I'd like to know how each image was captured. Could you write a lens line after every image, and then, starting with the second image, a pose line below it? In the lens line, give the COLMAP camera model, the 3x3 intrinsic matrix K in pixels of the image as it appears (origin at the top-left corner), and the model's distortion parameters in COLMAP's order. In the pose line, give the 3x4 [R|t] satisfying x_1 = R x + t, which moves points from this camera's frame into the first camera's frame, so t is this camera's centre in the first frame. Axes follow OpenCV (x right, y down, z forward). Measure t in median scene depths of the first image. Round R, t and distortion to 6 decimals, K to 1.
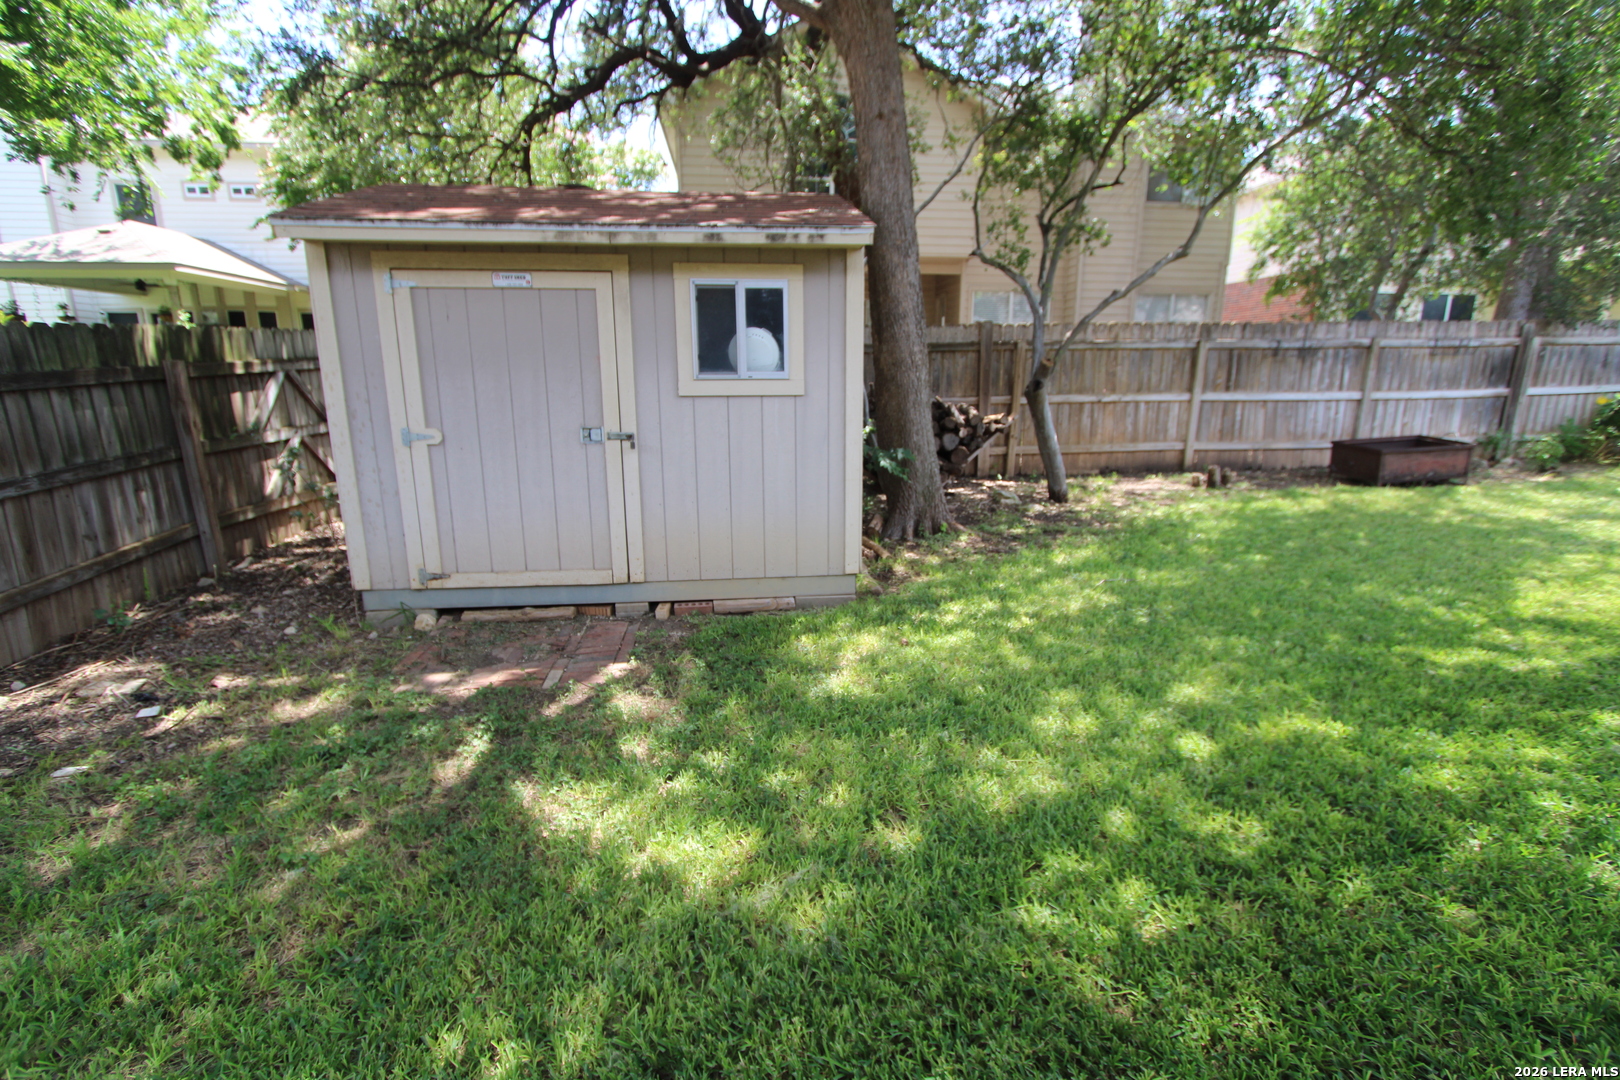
lens RADIAL K [[740.5, 0, 815.2], [0, 740.5, 543.2], [0, 0, 1]] dist [-0.015063, 0.001066]
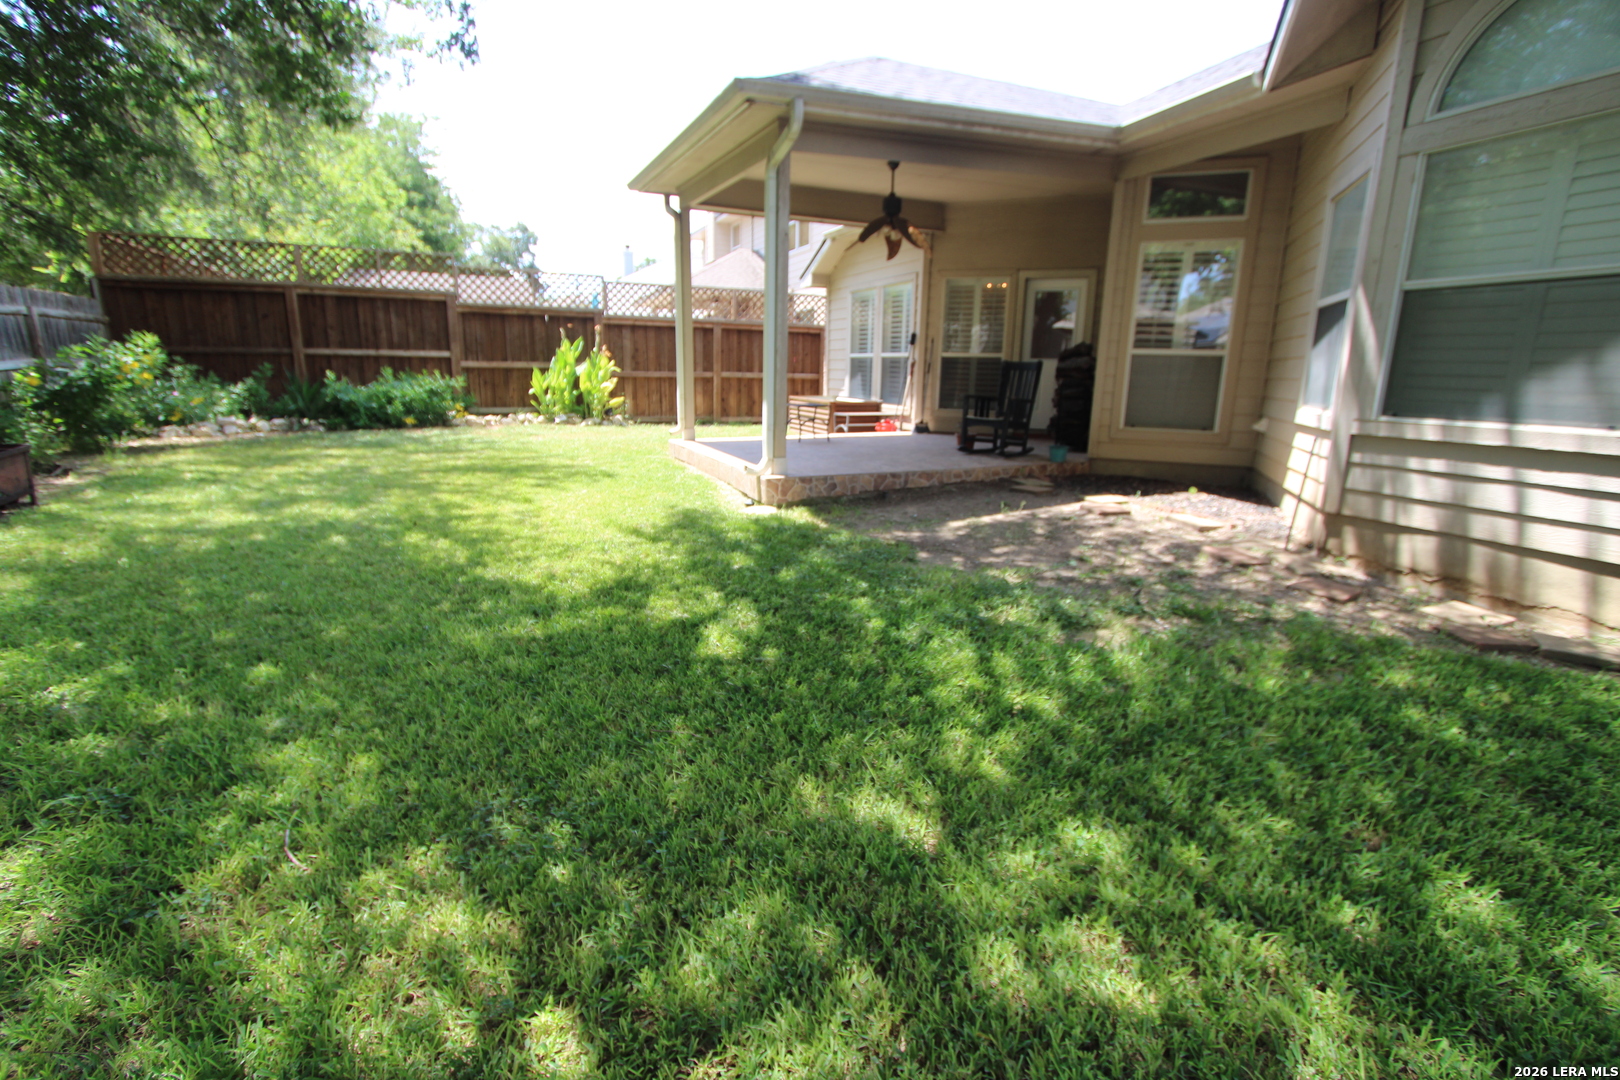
lens RADIAL K [[740.5, 0, 815.2], [0, 740.5, 543.2], [0, 0, 1]] dist [-0.015063, 0.001066]
pose [[-0.311608, -0.223727, 0.923497, -0.027413], [0.198836, 0.935017, 0.293610, -0.205336], [-0.929174, 0.275116, -0.246873, 0.985483]]
